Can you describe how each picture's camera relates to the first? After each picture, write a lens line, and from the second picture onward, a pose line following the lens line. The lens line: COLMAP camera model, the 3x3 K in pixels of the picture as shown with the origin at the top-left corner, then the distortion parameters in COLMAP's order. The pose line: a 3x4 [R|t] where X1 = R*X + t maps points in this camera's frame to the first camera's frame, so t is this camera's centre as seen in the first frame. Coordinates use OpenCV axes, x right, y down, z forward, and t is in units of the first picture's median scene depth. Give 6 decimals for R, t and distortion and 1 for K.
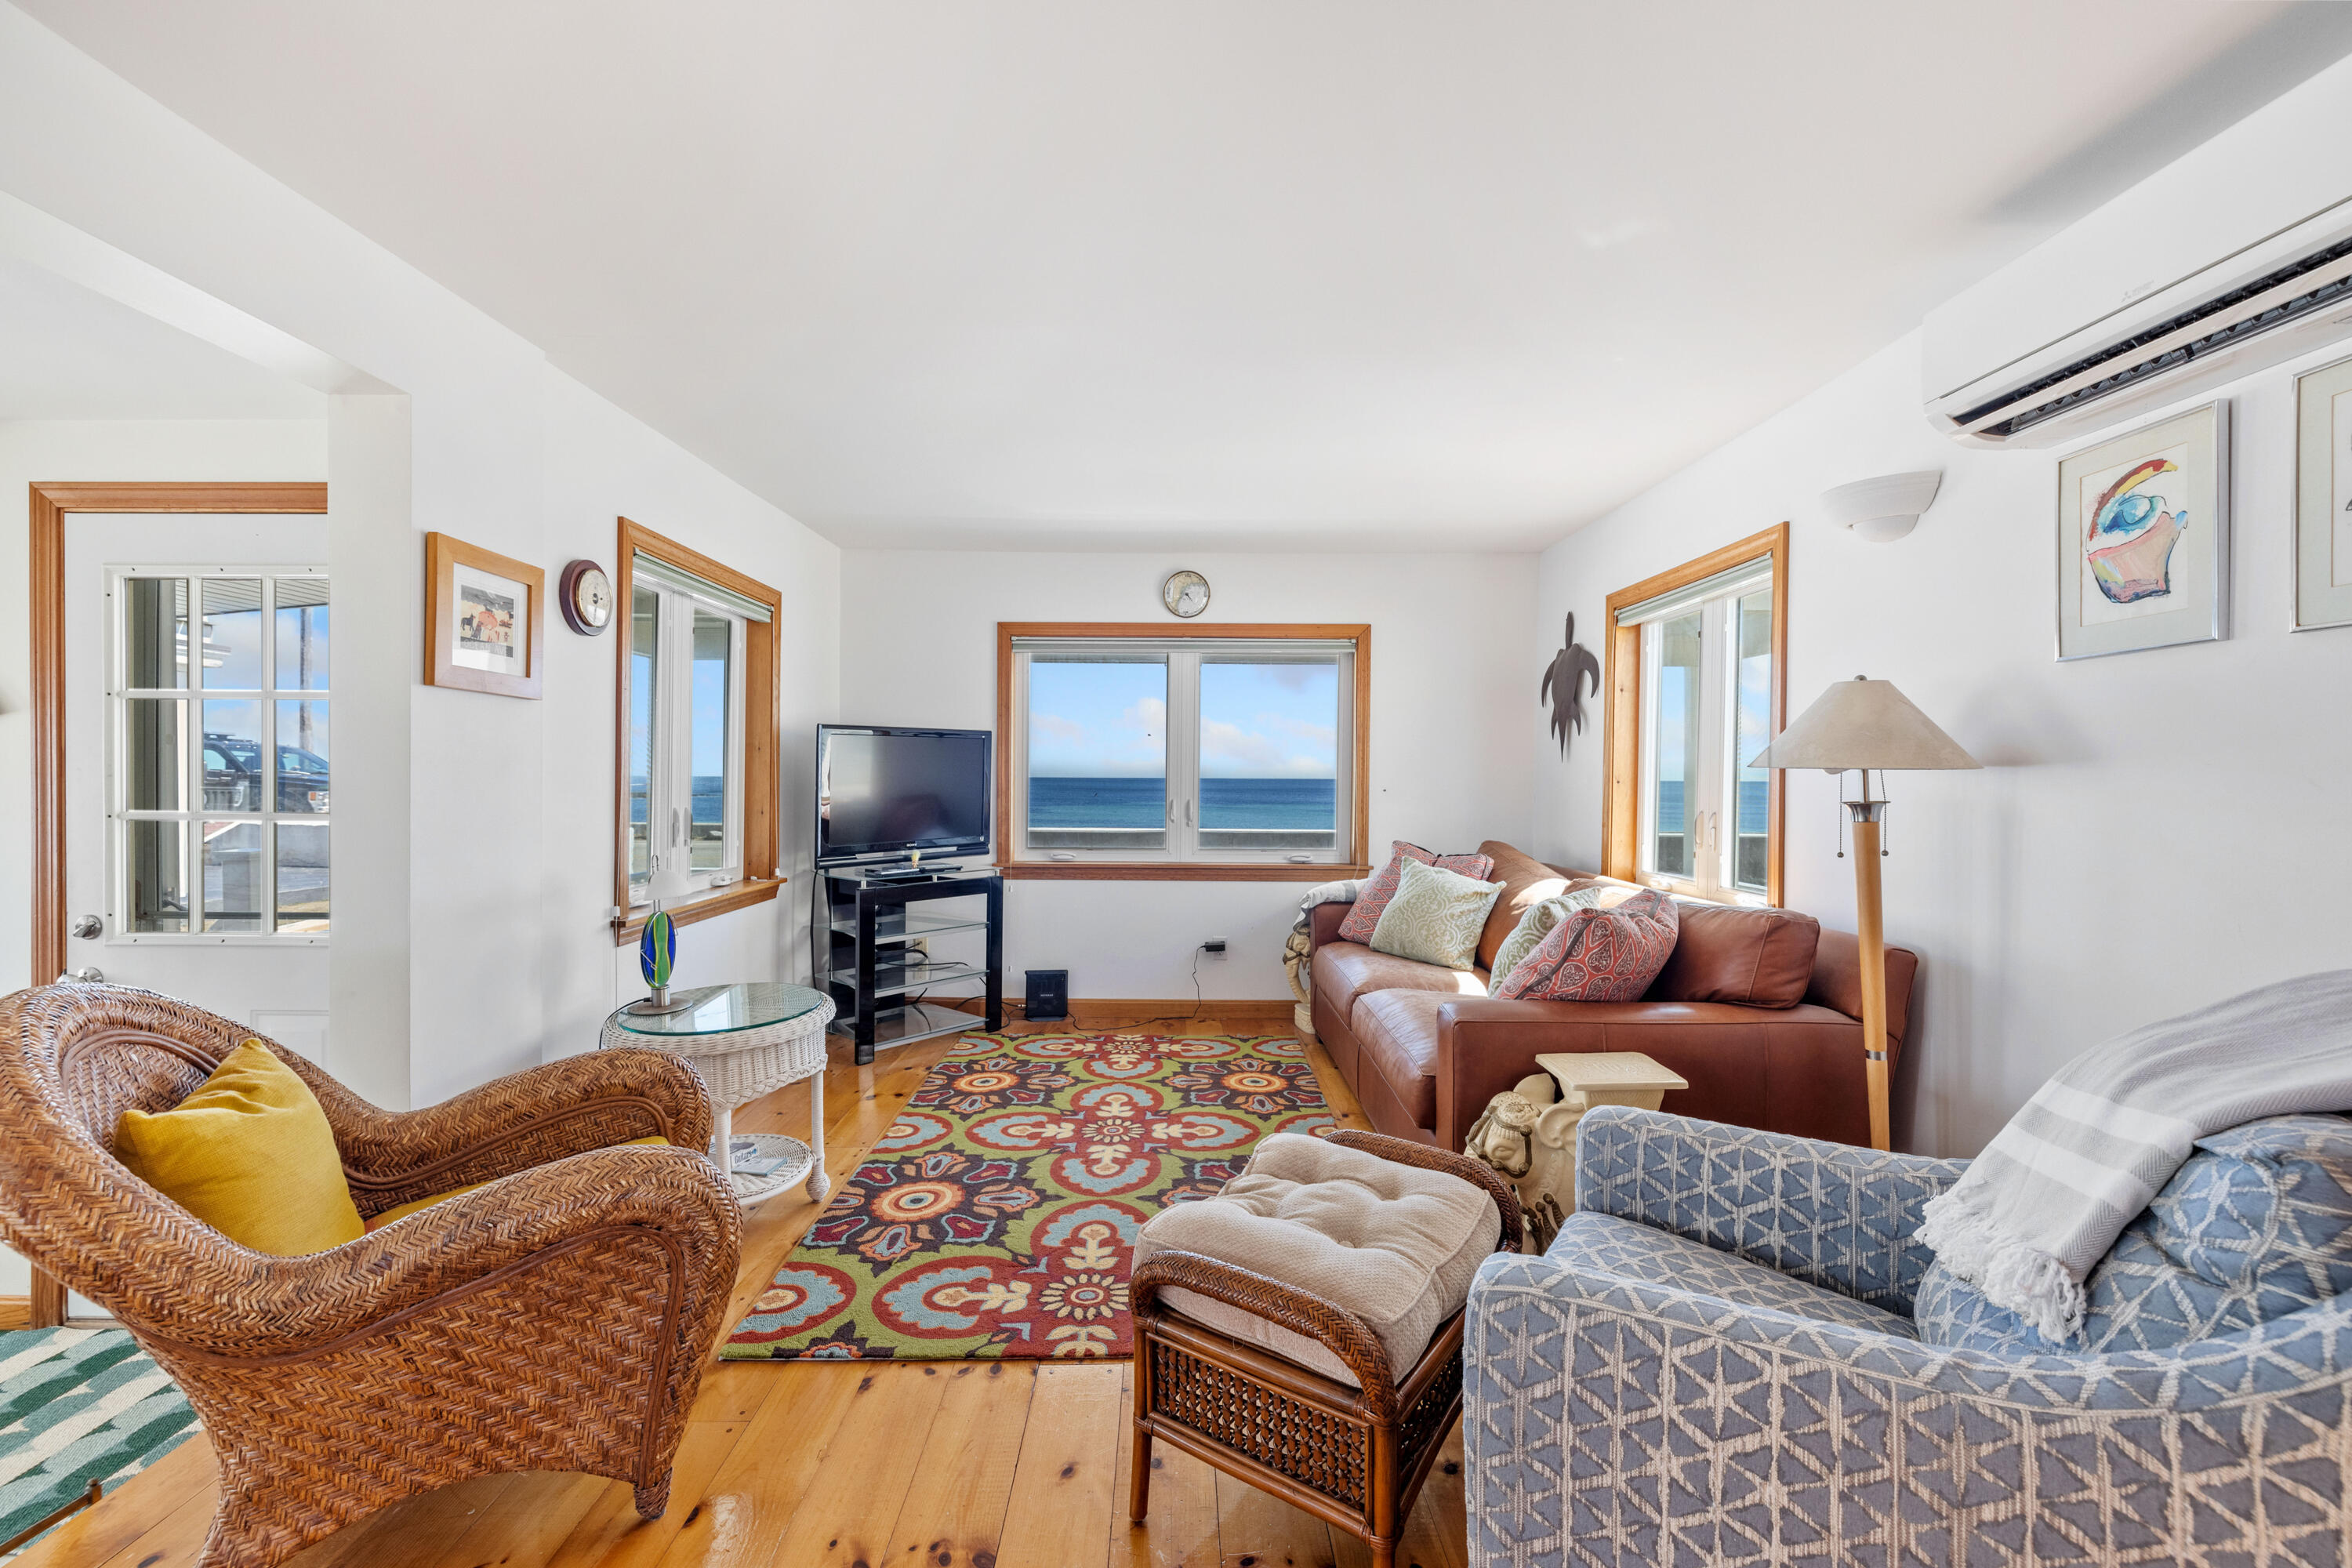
lens RADIAL K [[978.9, 0, 1168.8], [0, 978.9, 778.9], [0, 0, 1]] dist [0.000852, -0.000287]
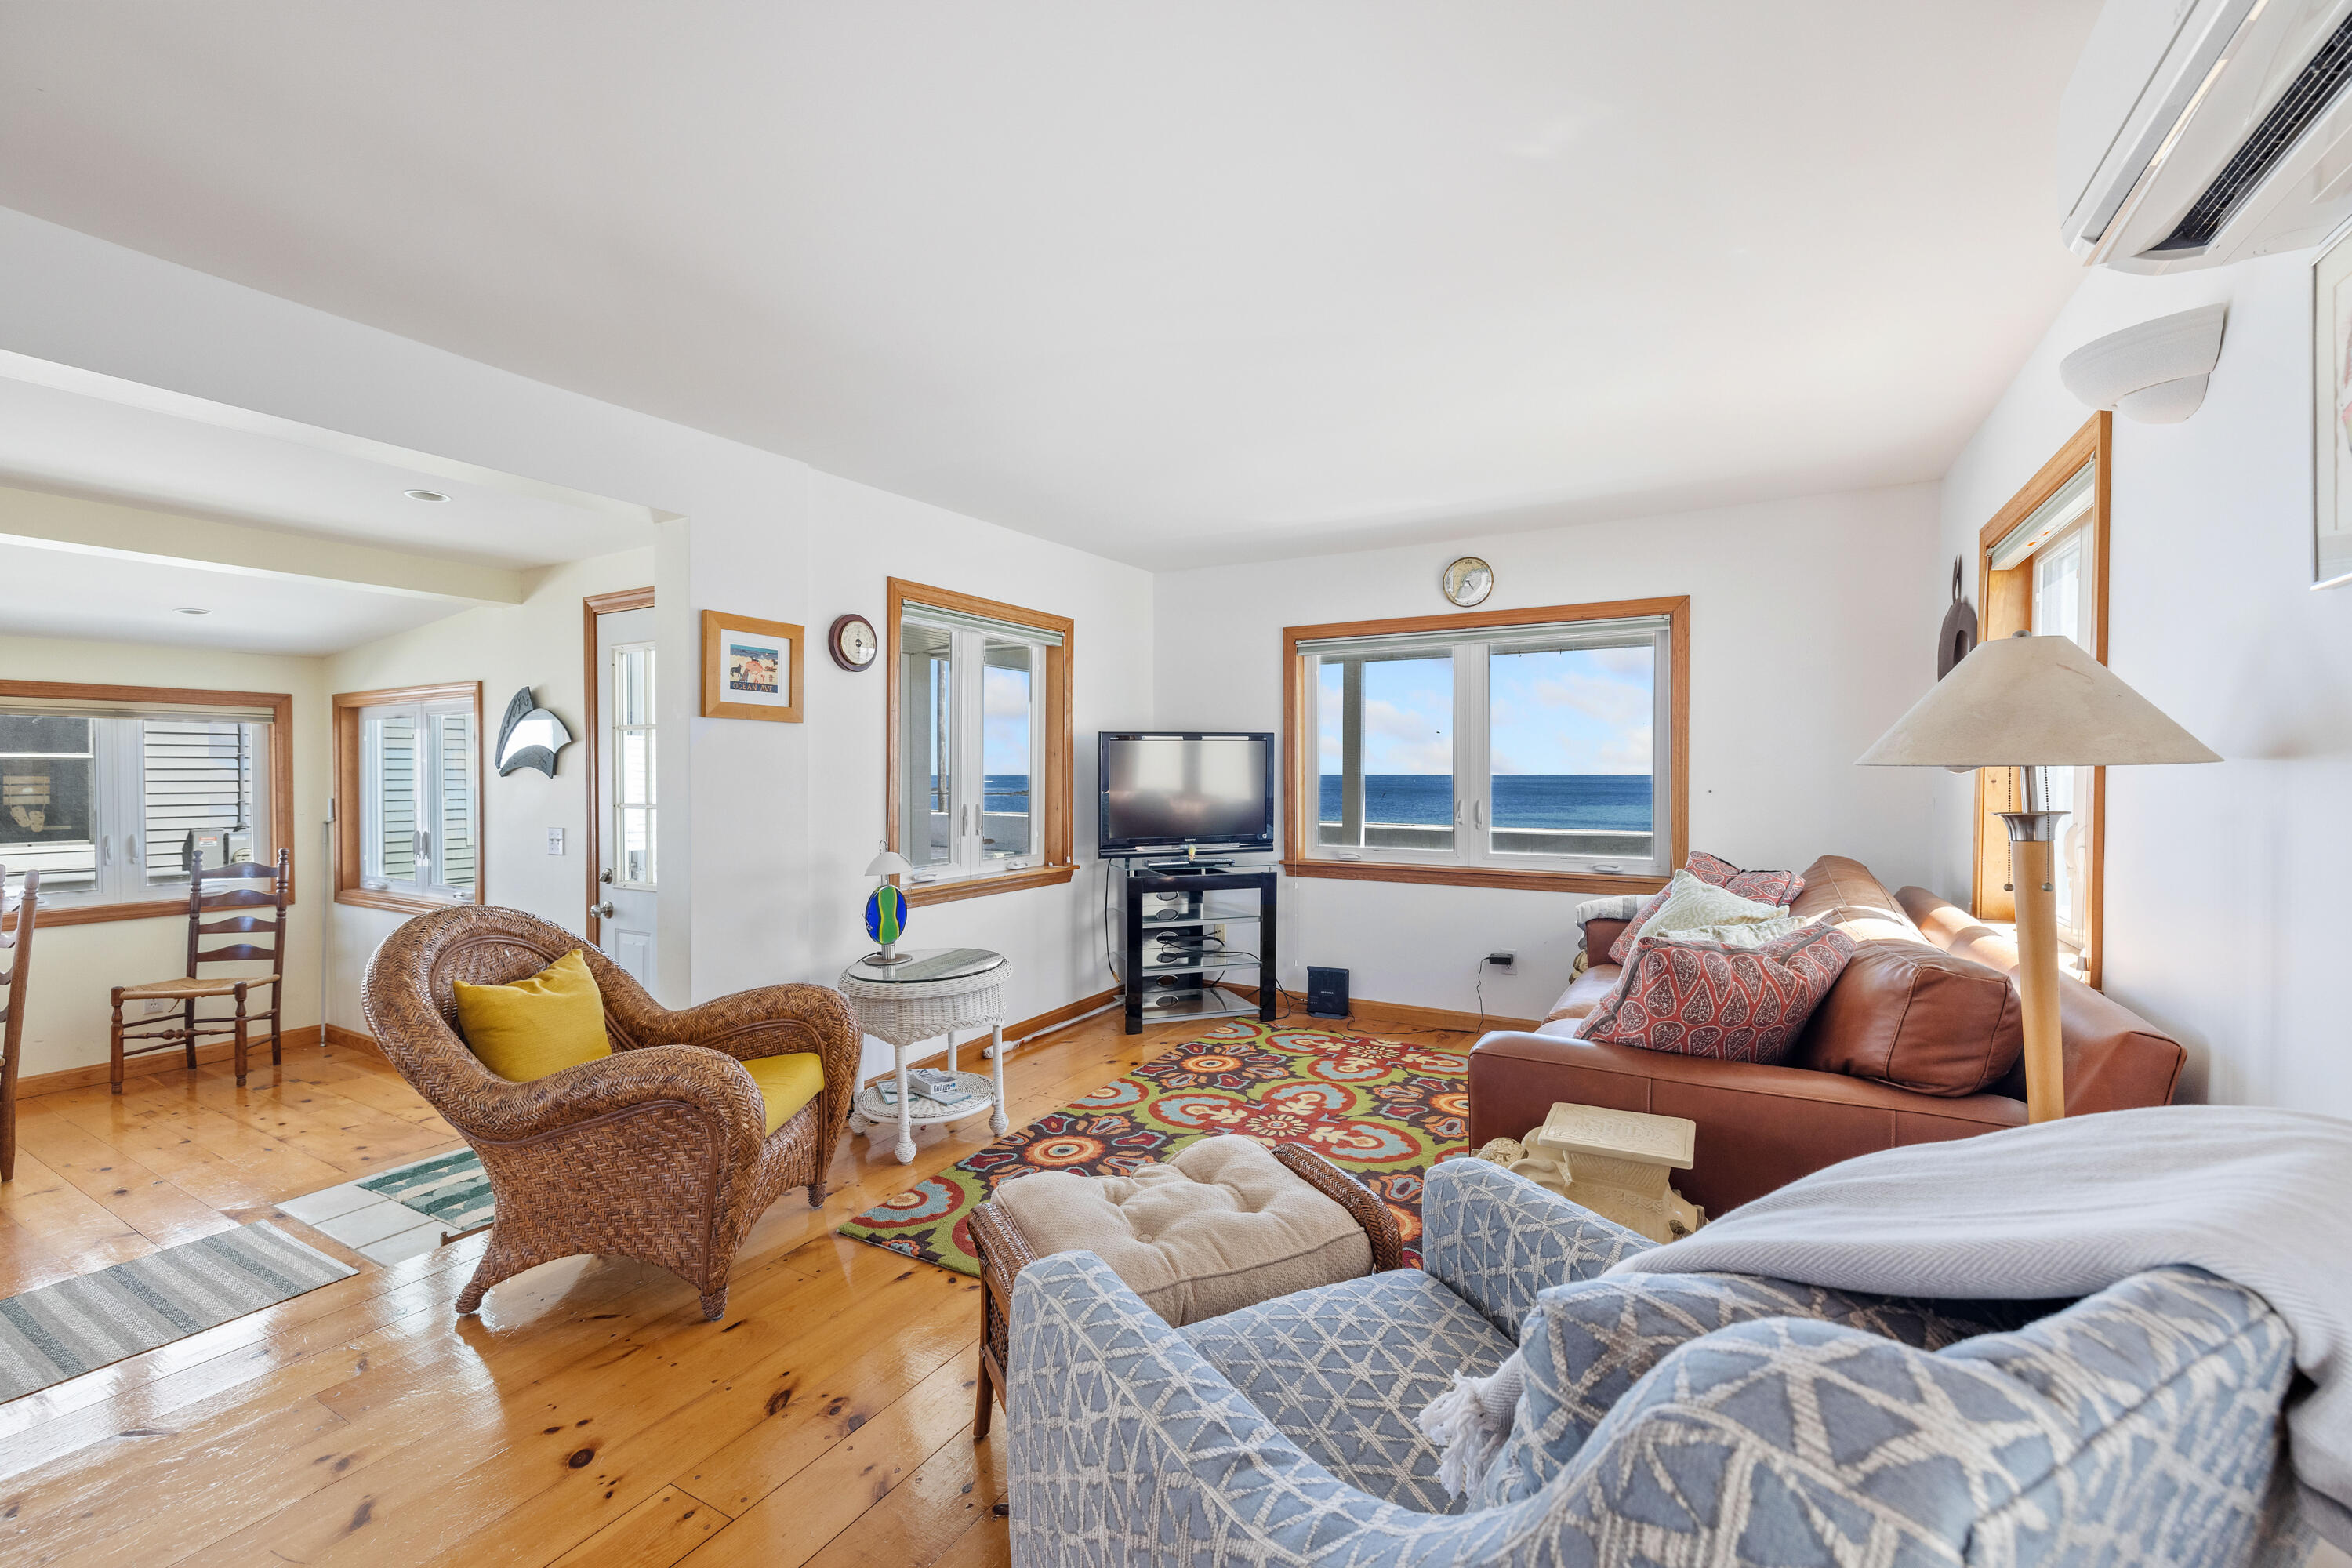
lens RADIAL K [[977.8, 0, 1169.2], [0, 977.8, 776.0], [0, 0, 1]] dist [-0.000840, -0.000321]
pose [[0.867169, -0.004331, -0.497995, 0.343004], [0.004031, 0.999990, -0.001677, -0.002462], [0.497998, -0.000553, 0.867178, 0.061023]]
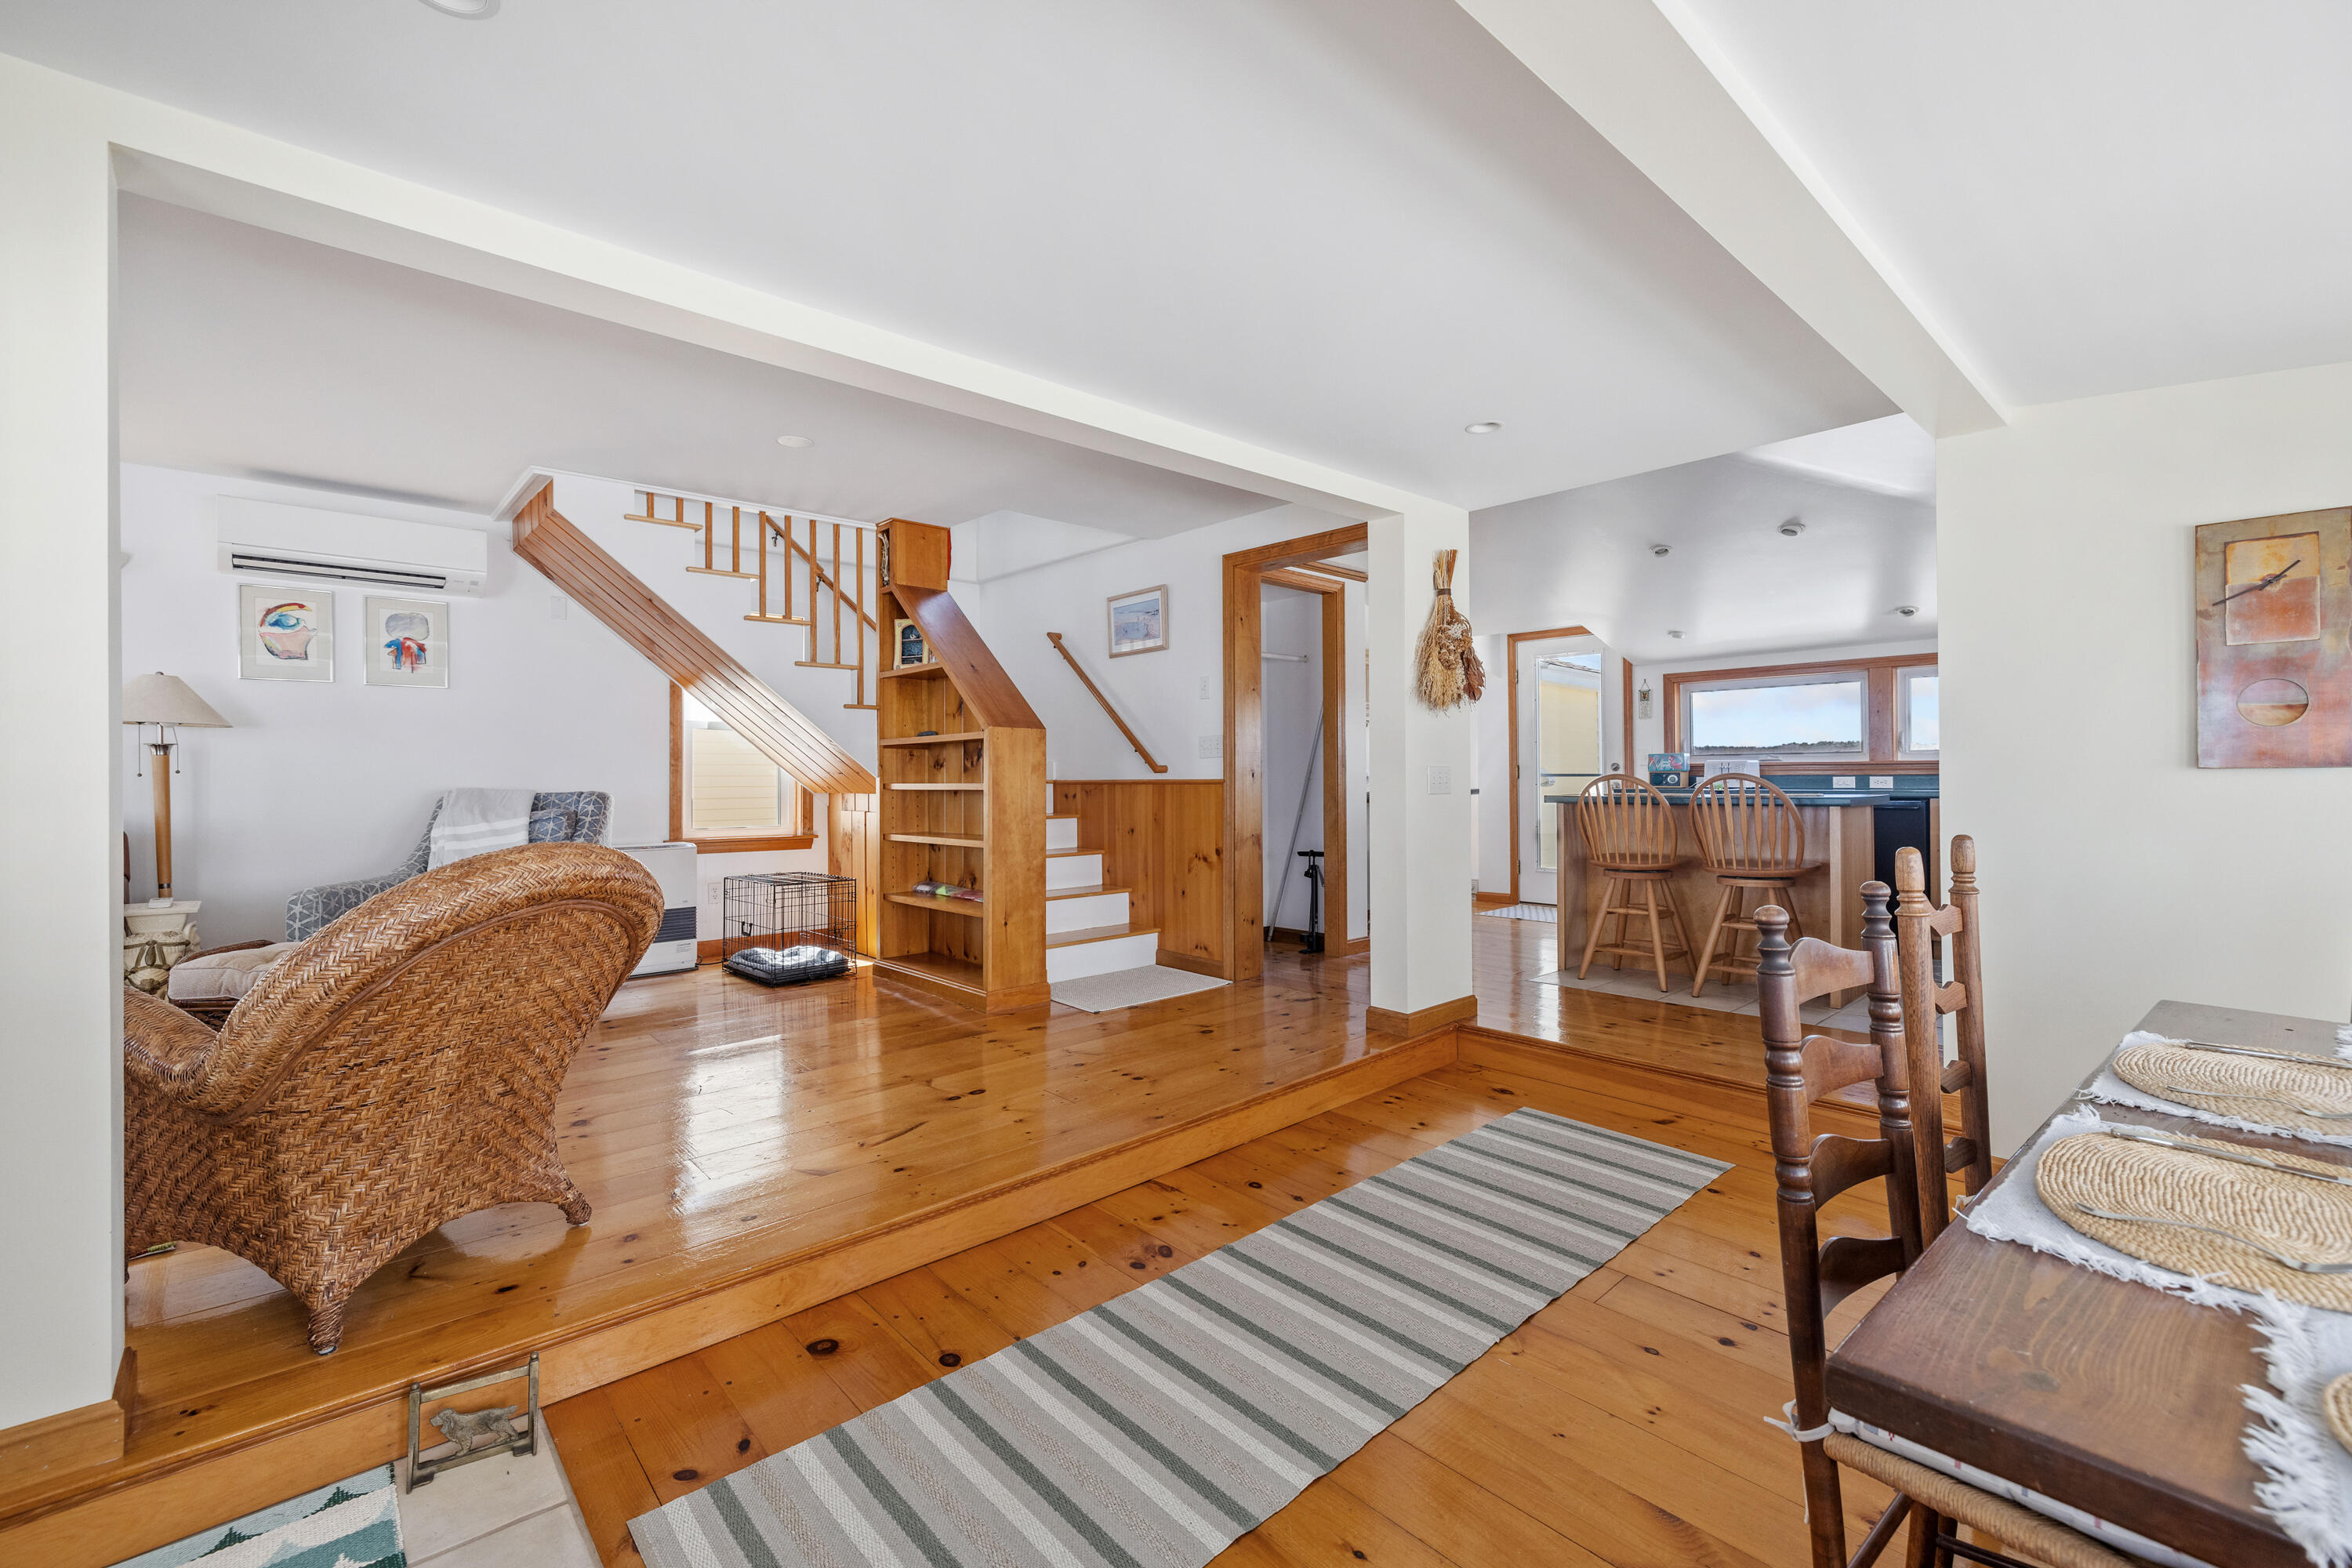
lens RADIAL K [[977.8, 0, 1169.2], [0, 977.8, 776.0], [0, 0, 1]] dist [-0.000840, -0.000321]
pose [[-0.675044, -0.005509, 0.737757, -1.181533], [0.001892, 0.999956, 0.009199, 0.044906], [-0.737775, 0.007606, -0.675003, 0.549096]]
